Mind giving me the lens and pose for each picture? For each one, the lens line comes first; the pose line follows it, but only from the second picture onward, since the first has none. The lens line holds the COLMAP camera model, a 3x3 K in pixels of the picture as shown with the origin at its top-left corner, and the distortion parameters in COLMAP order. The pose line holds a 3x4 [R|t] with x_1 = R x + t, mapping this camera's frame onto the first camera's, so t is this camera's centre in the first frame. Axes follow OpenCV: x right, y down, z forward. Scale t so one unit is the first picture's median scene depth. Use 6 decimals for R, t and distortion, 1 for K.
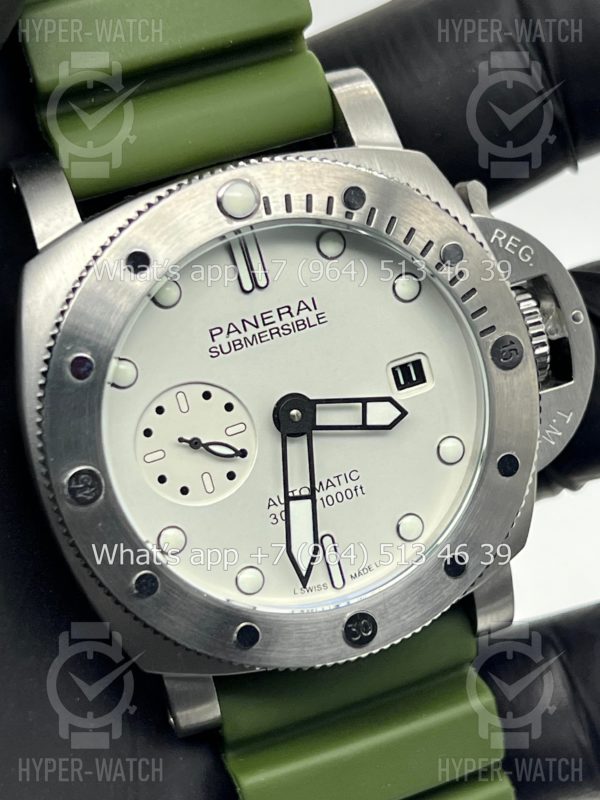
lens RADIAL K [[1880.7, 0, 300.0], [0, 1880.7, 400.0], [0, 0, 1]] dist [0.217285, -0.189276]
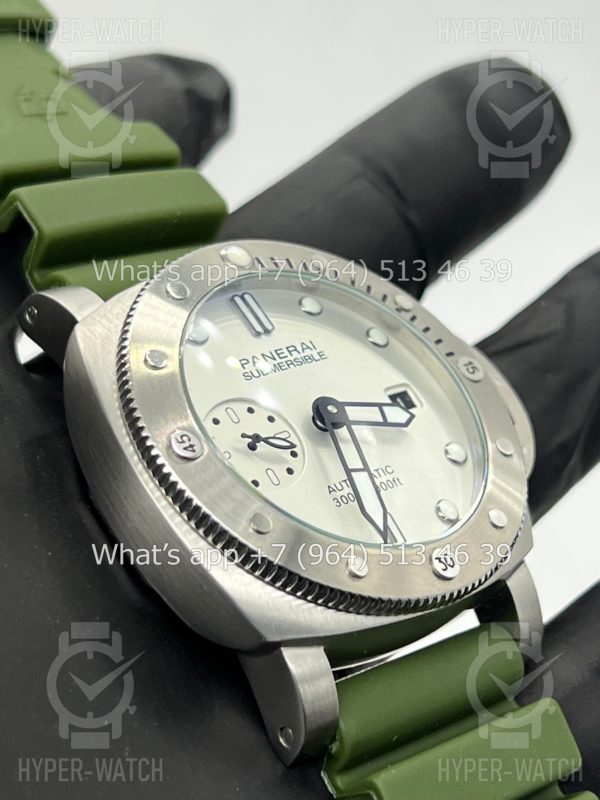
lens RADIAL K [[1880.7, 0, 300.0], [0, 1880.7, 400.0], [0, 0, 1]] dist [0.217285, -0.189276]
pose [[0.932459, -0.113652, 0.342933, -0.404379], [0.301487, 0.767814, -0.565303, 0.632678], [-0.199061, 0.630512, 0.750220, 0.151117]]
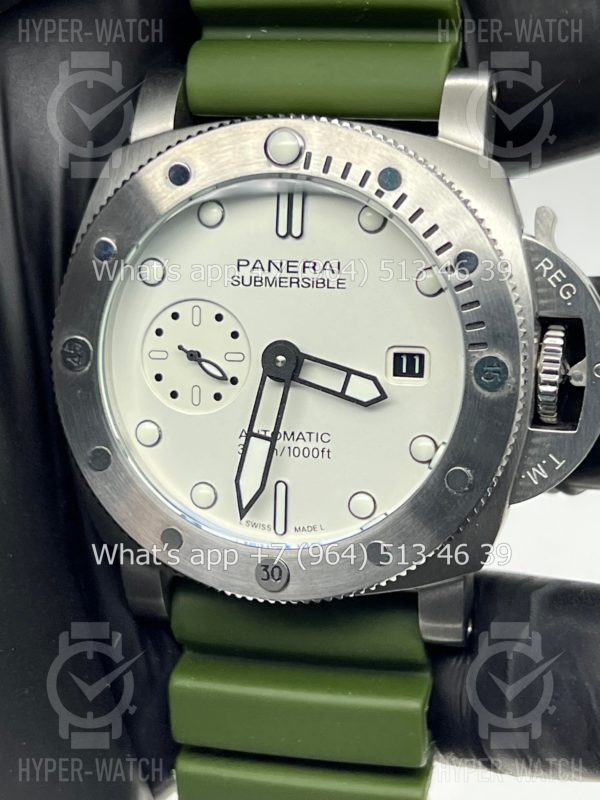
lens RADIAL K [[1880.7, 0, 300.0], [0, 1880.7, 400.0], [0, 0, 1]] dist [0.217285, -0.189276]
pose [[0.852306, 0.332709, -0.403582, 0.436736], [-0.333681, 0.940062, 0.070292, -0.048783], [0.402779, 0.074757, 0.912239, 0.044796]]
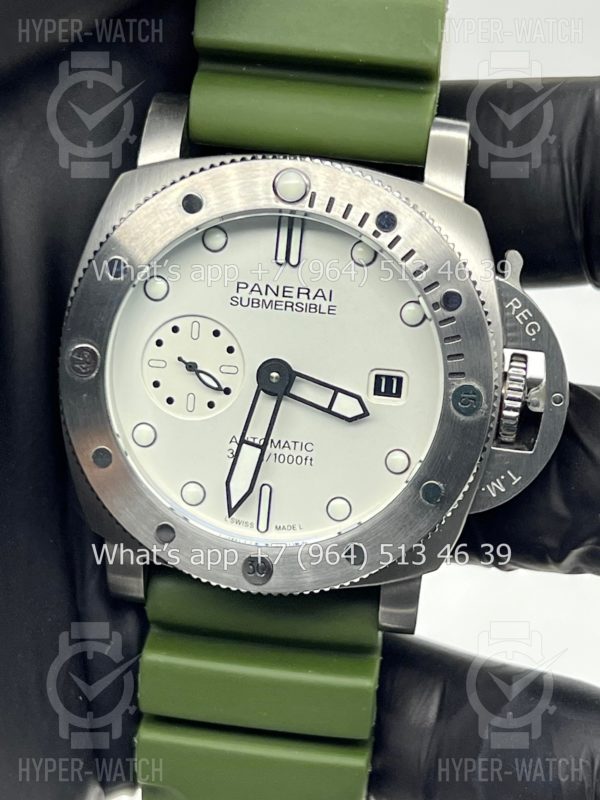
lens RADIAL K [[1880.7, 0, 300.0], [0, 1880.7, 400.0], [0, 0, 1]] dist [0.217285, -0.189276]
pose [[0.881628, 0.387966, -0.268728, 0.328173], [-0.386088, 0.920370, 0.062090, -0.057034], [0.271418, 0.049012, 0.961213, -0.114391]]
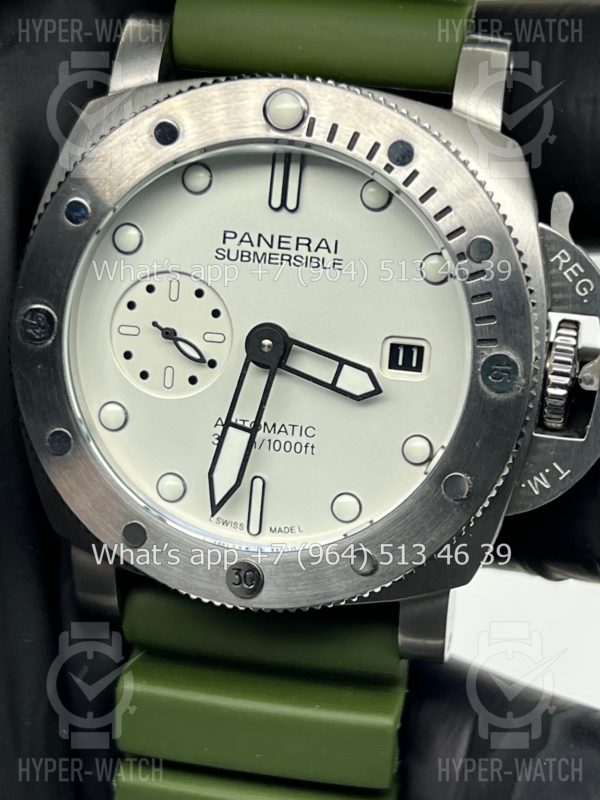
lens RADIAL K [[1880.7, 0, 300.0], [0, 1880.7, 400.0], [0, 0, 1]] dist [0.217285, -0.189276]
pose [[0.858084, 0.386553, -0.338037, 0.344861], [-0.387752, 0.919326, 0.066989, -0.037004], [0.336661, 0.073593, 0.938746, 0.107266]]
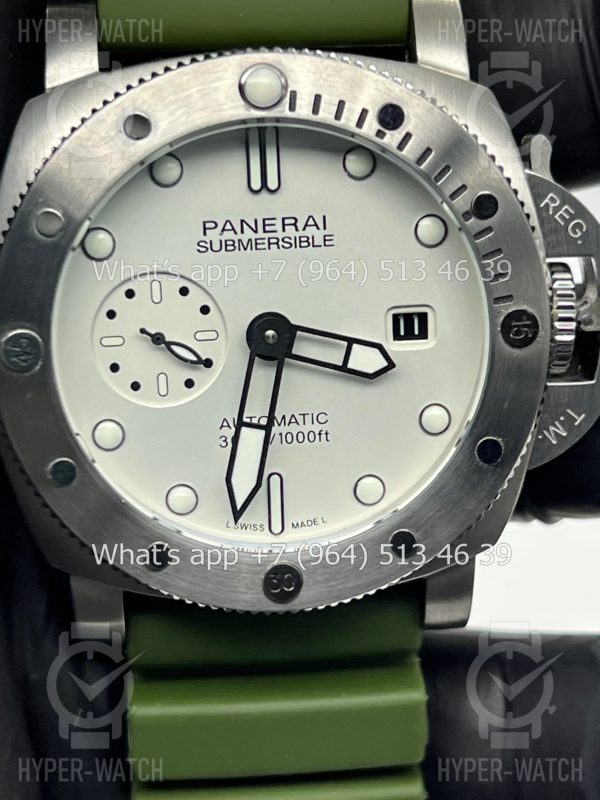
lens RADIAL K [[1880.7, 0, 300.0], [0, 1880.7, 400.0], [0, 0, 1]] dist [0.217285, -0.189276]
pose [[0.960104, 0.254910, -0.114988, 0.122508], [-0.251873, 0.966914, 0.040456, -0.002505], [0.121496, -0.009880, 0.992543, 0.100510]]
